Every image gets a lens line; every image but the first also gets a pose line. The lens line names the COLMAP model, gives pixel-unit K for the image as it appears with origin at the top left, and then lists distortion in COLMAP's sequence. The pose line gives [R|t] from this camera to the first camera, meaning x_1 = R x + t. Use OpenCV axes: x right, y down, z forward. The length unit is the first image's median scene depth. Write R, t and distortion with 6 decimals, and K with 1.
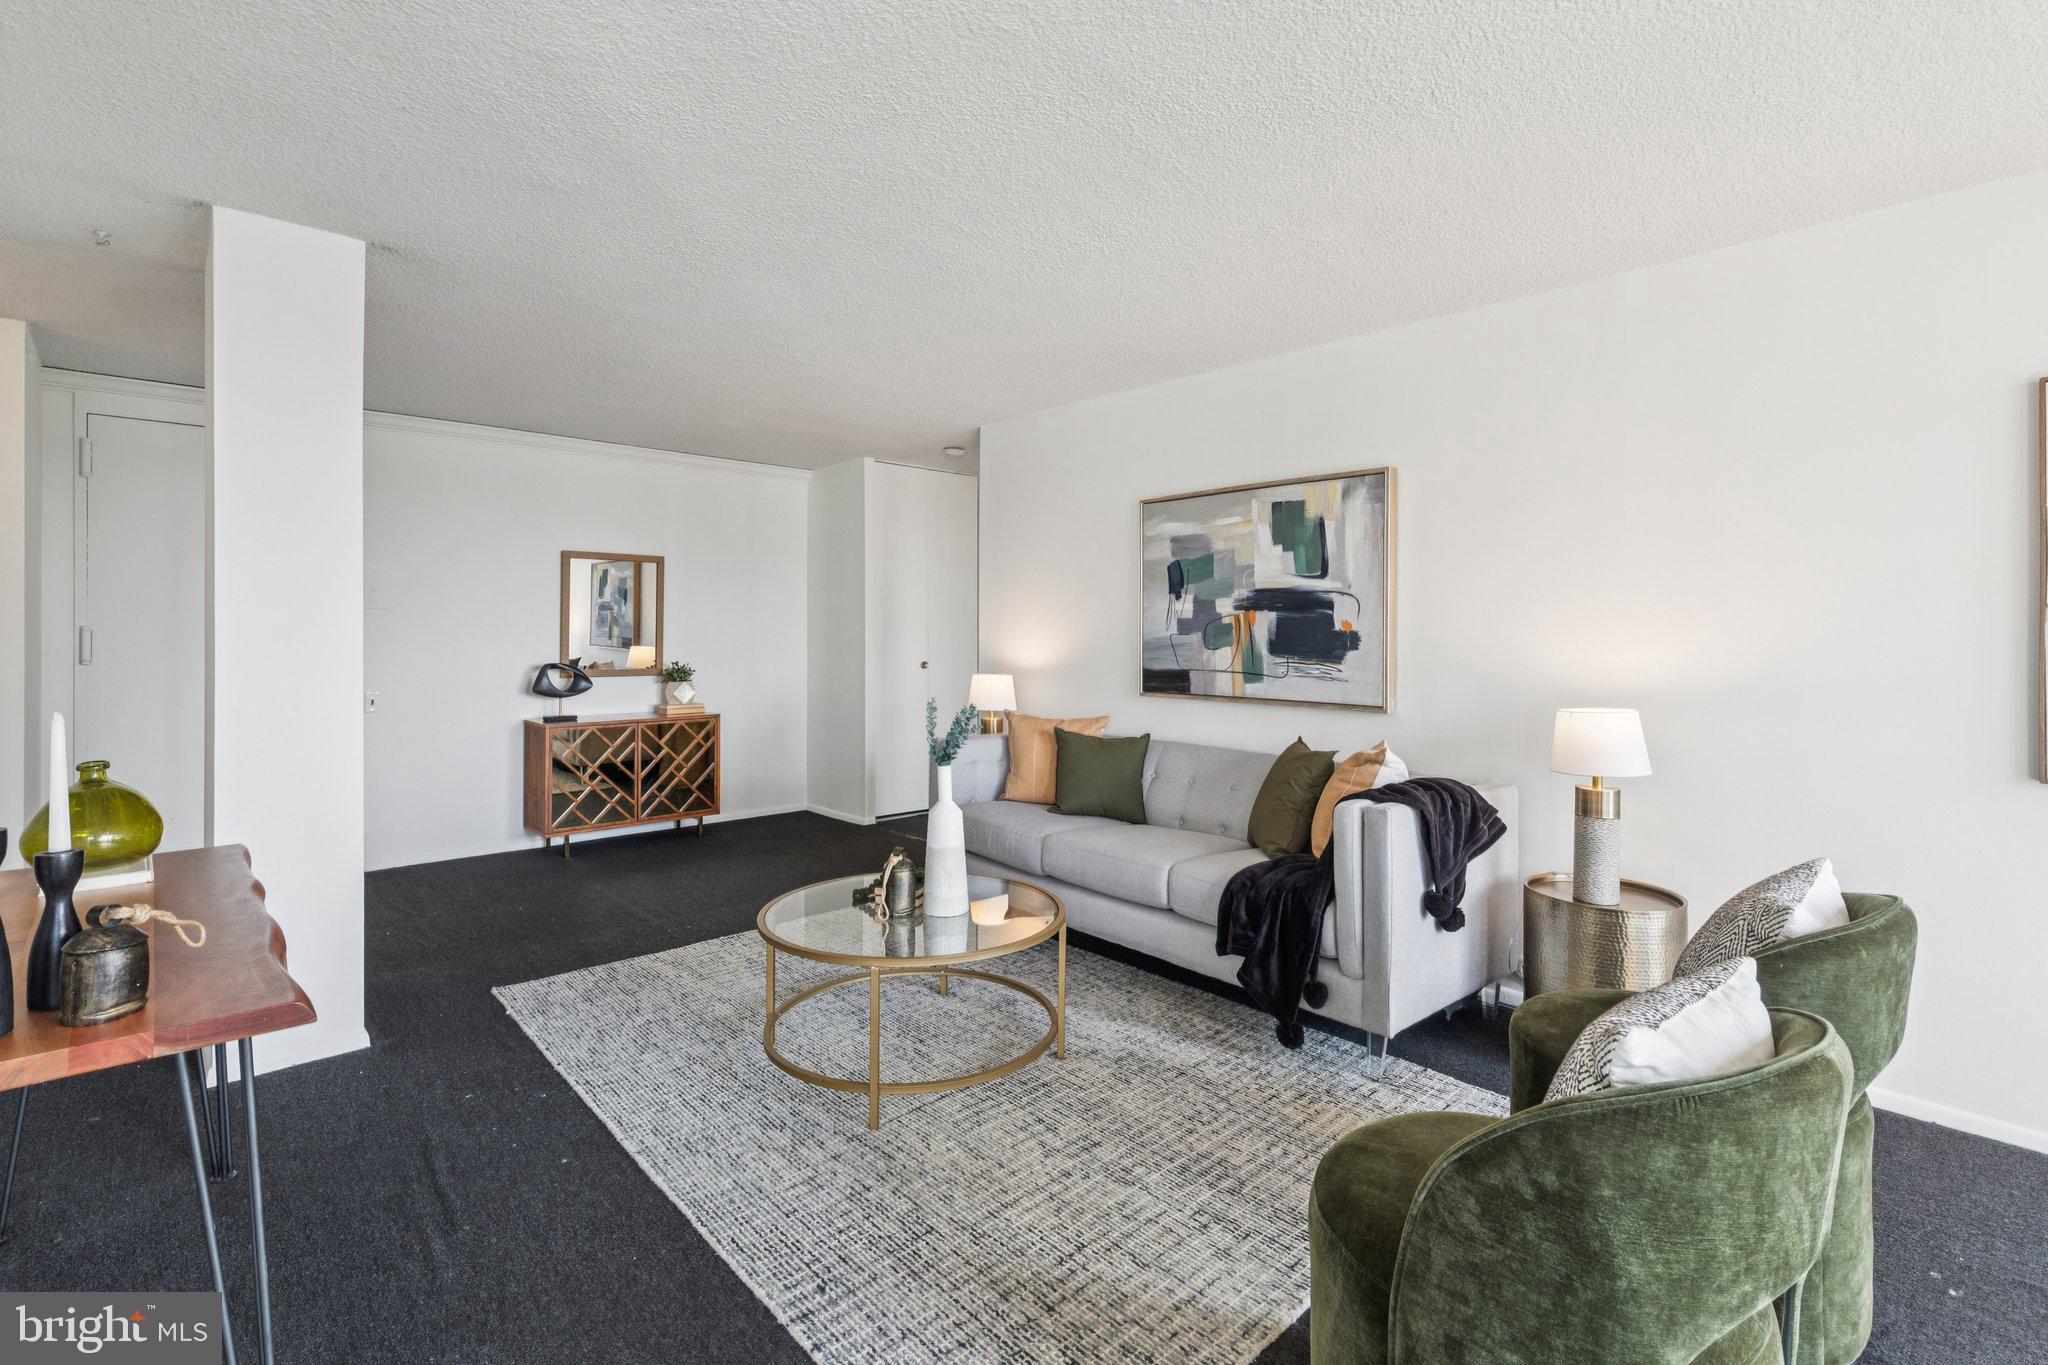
lens RADIAL K [[943.8, 0, 1022.6], [0, 943.8, 630.1], [0, 0, 1]] dist [-0.000177, -0.000308]
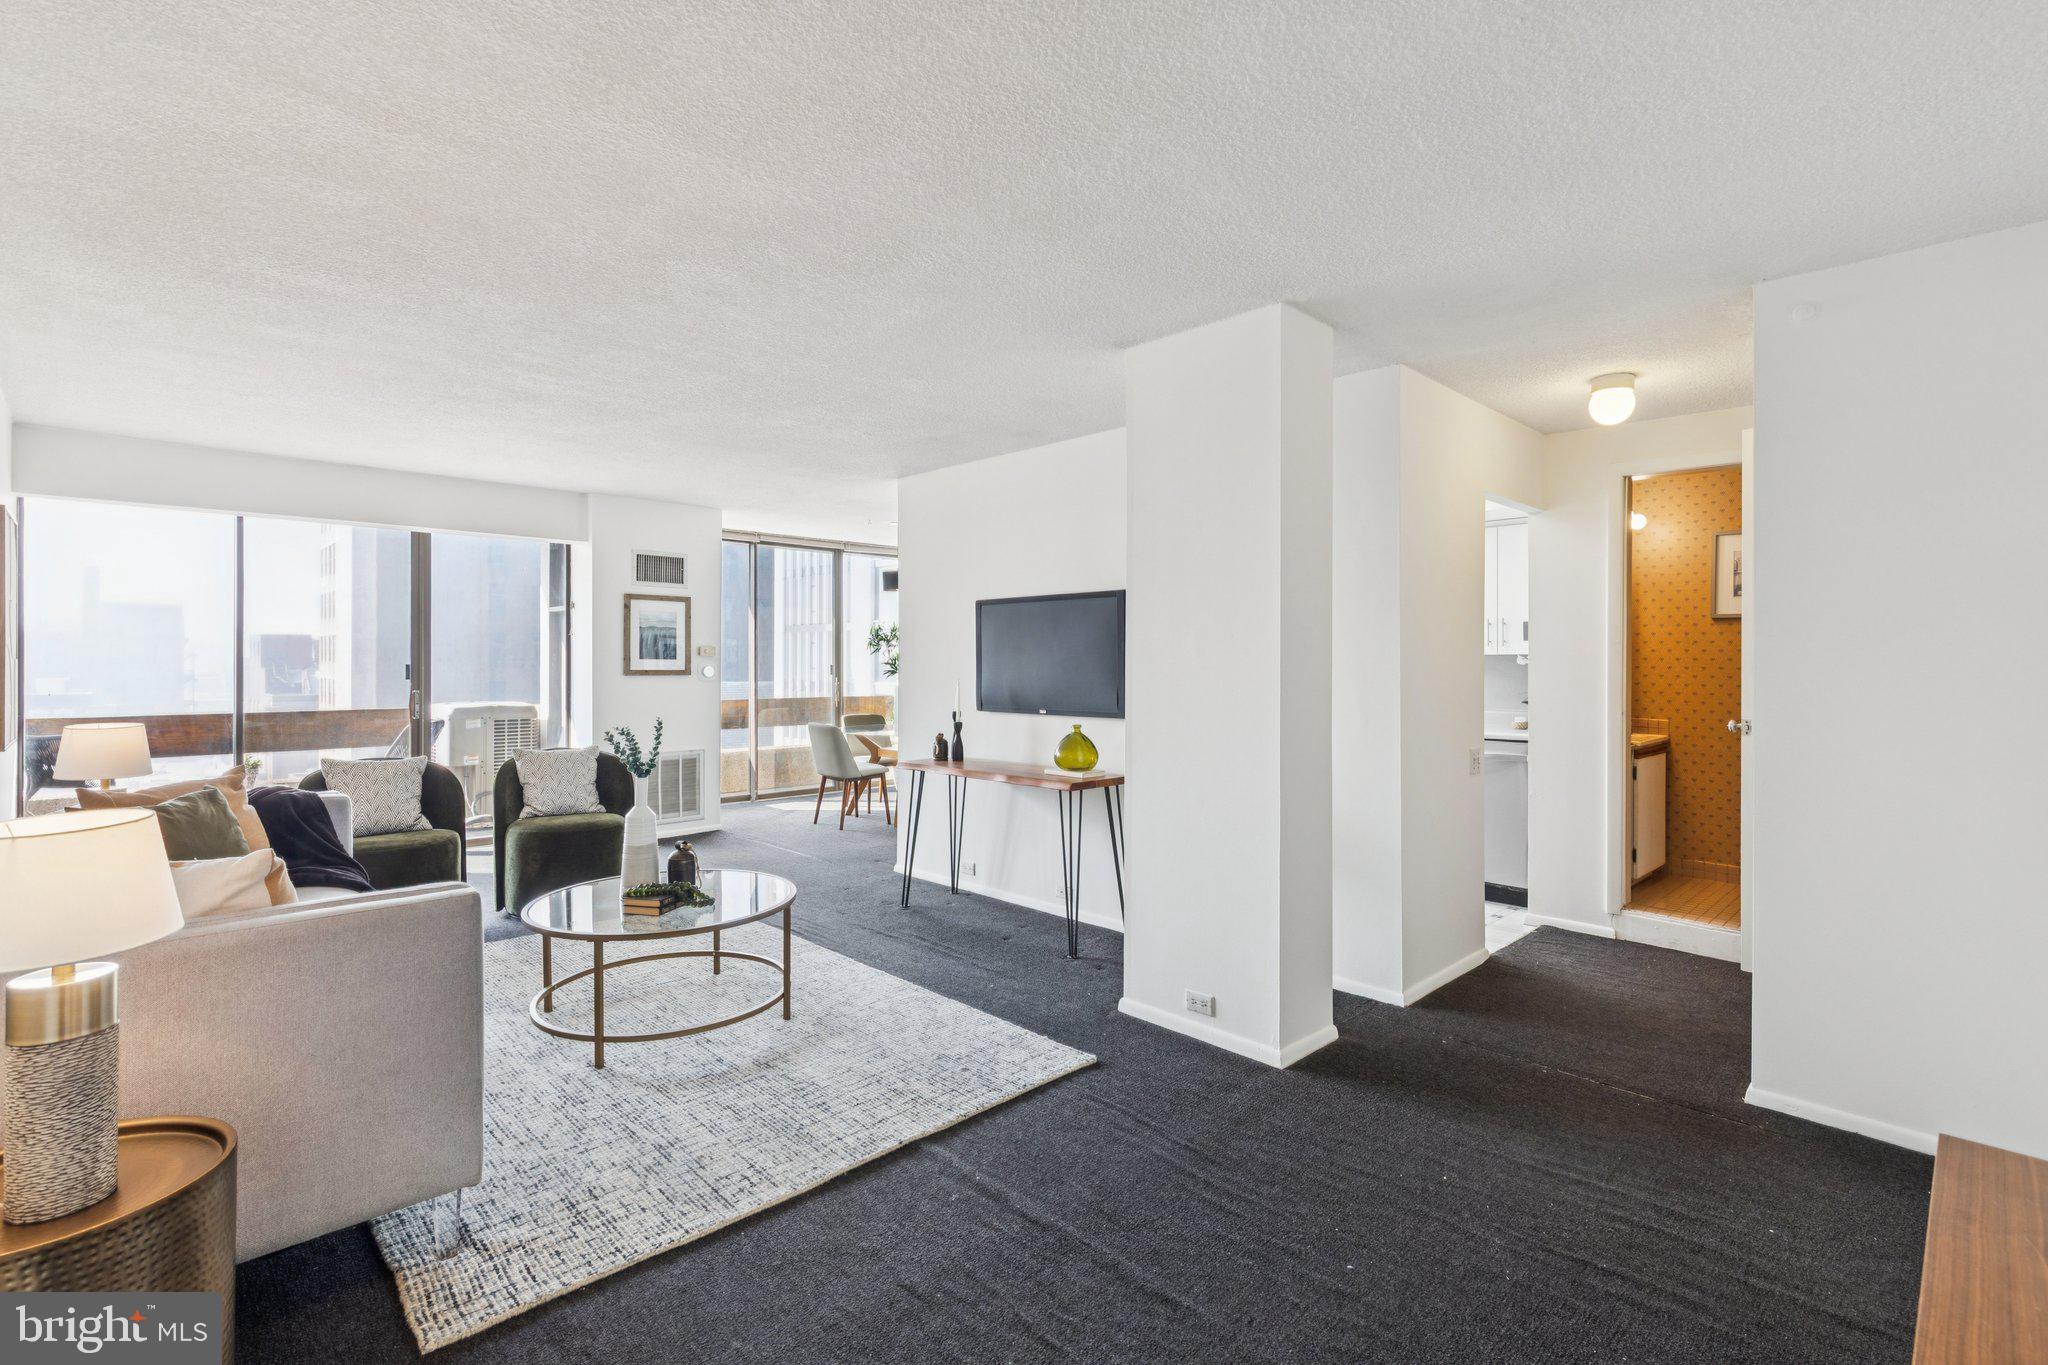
lens RADIAL K [[943.2, 0, 1033.2], [0, 943.2, 660.1], [0, 0, 1]] dist [0.009155, -0.000925]
pose [[-0.999408, -0.008037, -0.033441, -0.387427], [-0.007971, 0.999966, -0.002122, -0.004394], [0.033457, -0.001854, -0.999438, 1.596317]]
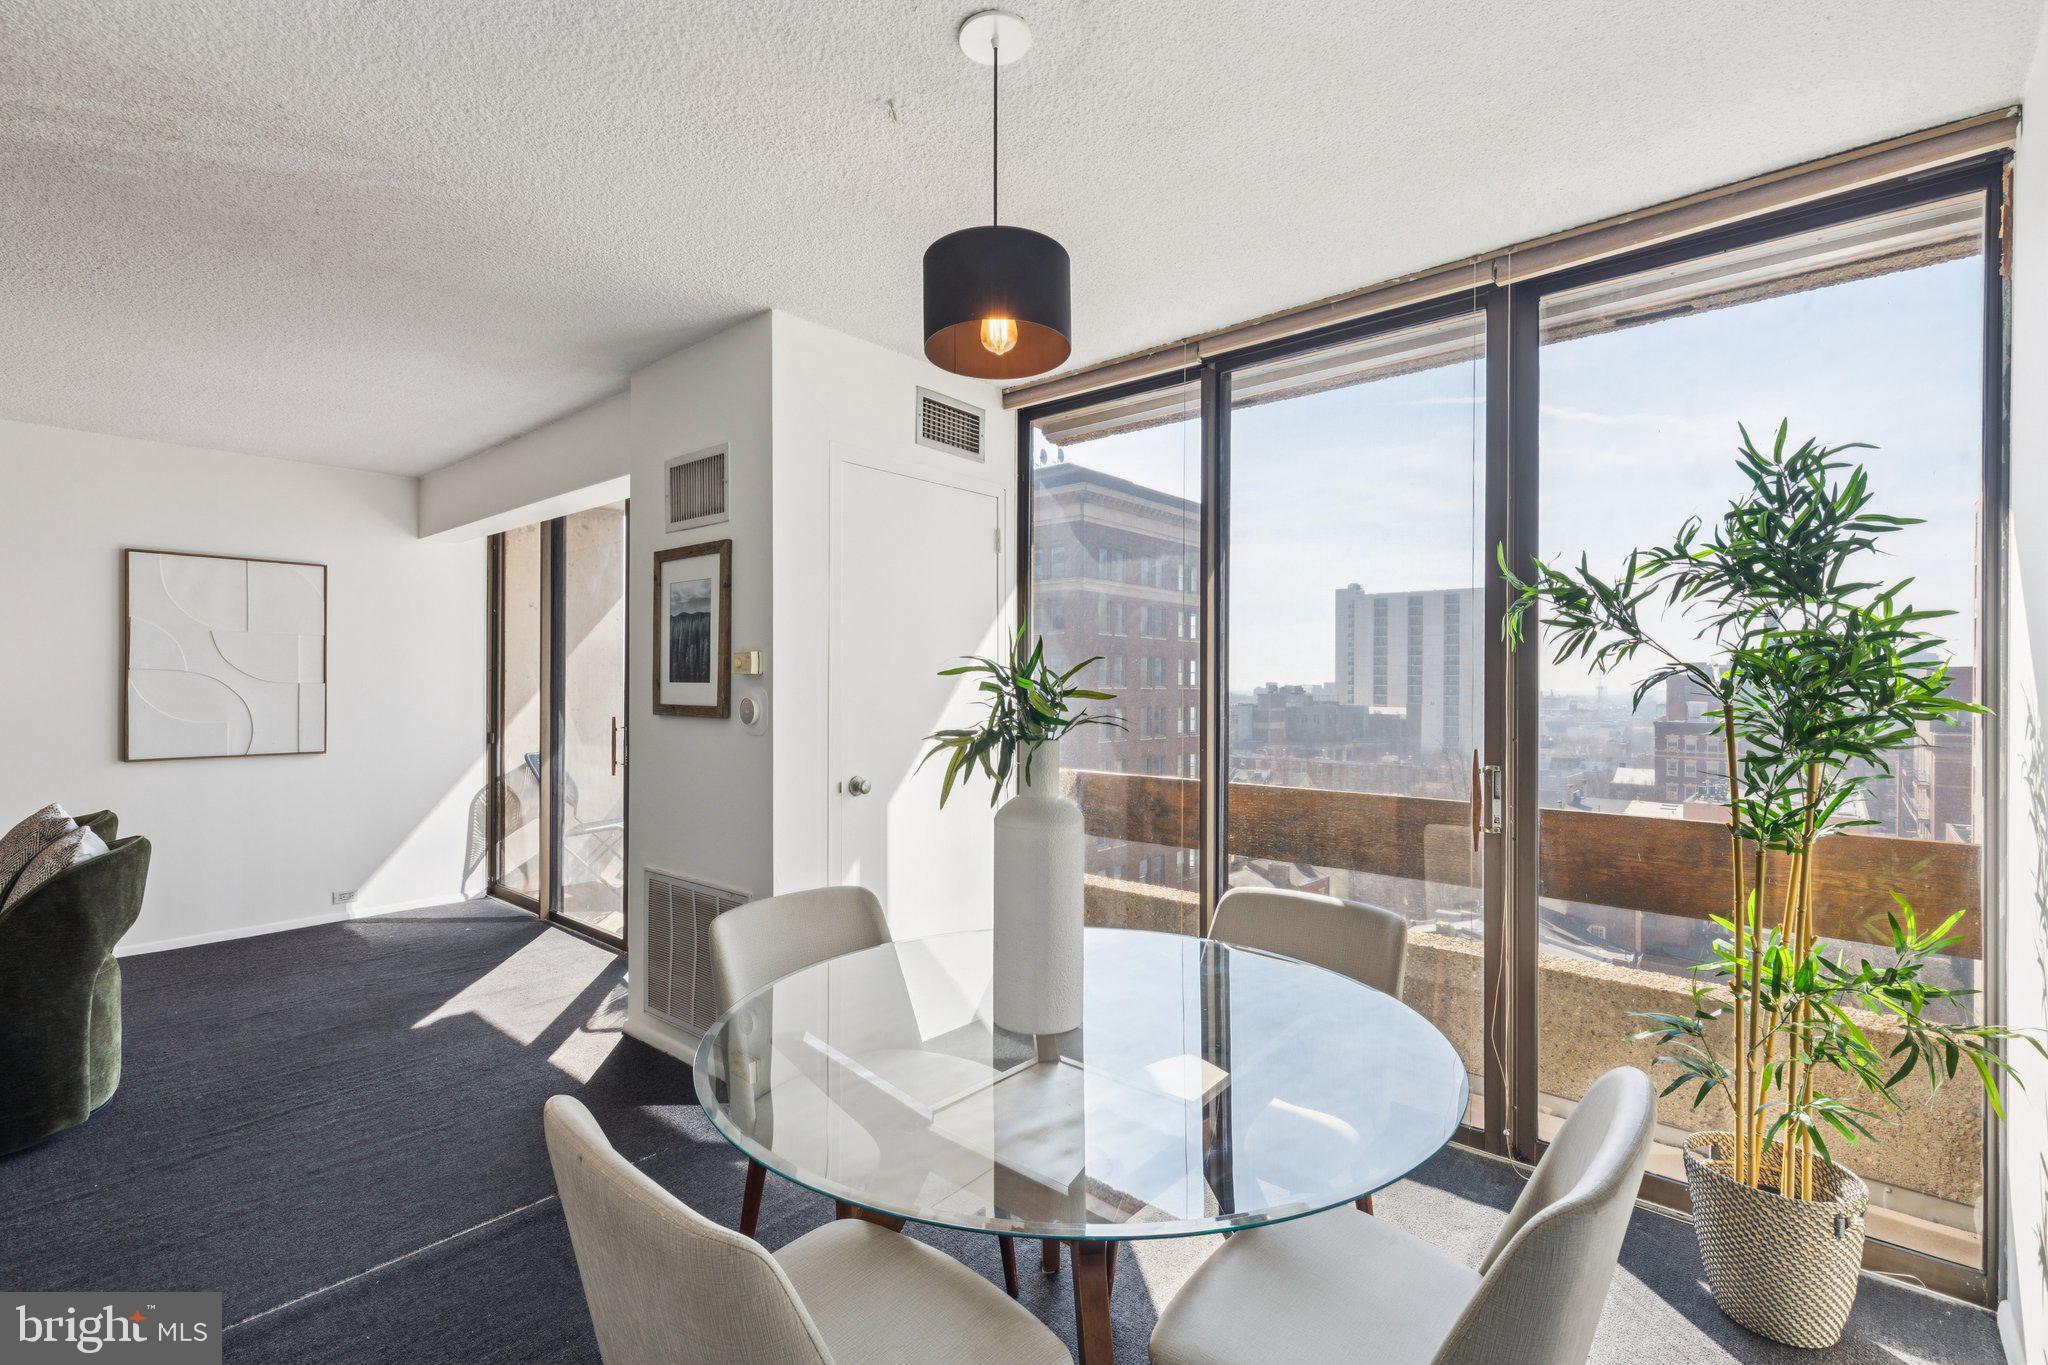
lens RADIAL K [[914.6, 0, 1028.0], [0, 914.6, 687.9], [0, 0, 1]] dist [0.008287, -0.000595]
pose [[-0.115849, -0.005811, 0.993250, -0.576539], [-0.007828, 0.999957, 0.004937, -0.005263], [-0.993236, -0.007204, -0.115890, -0.345389]]
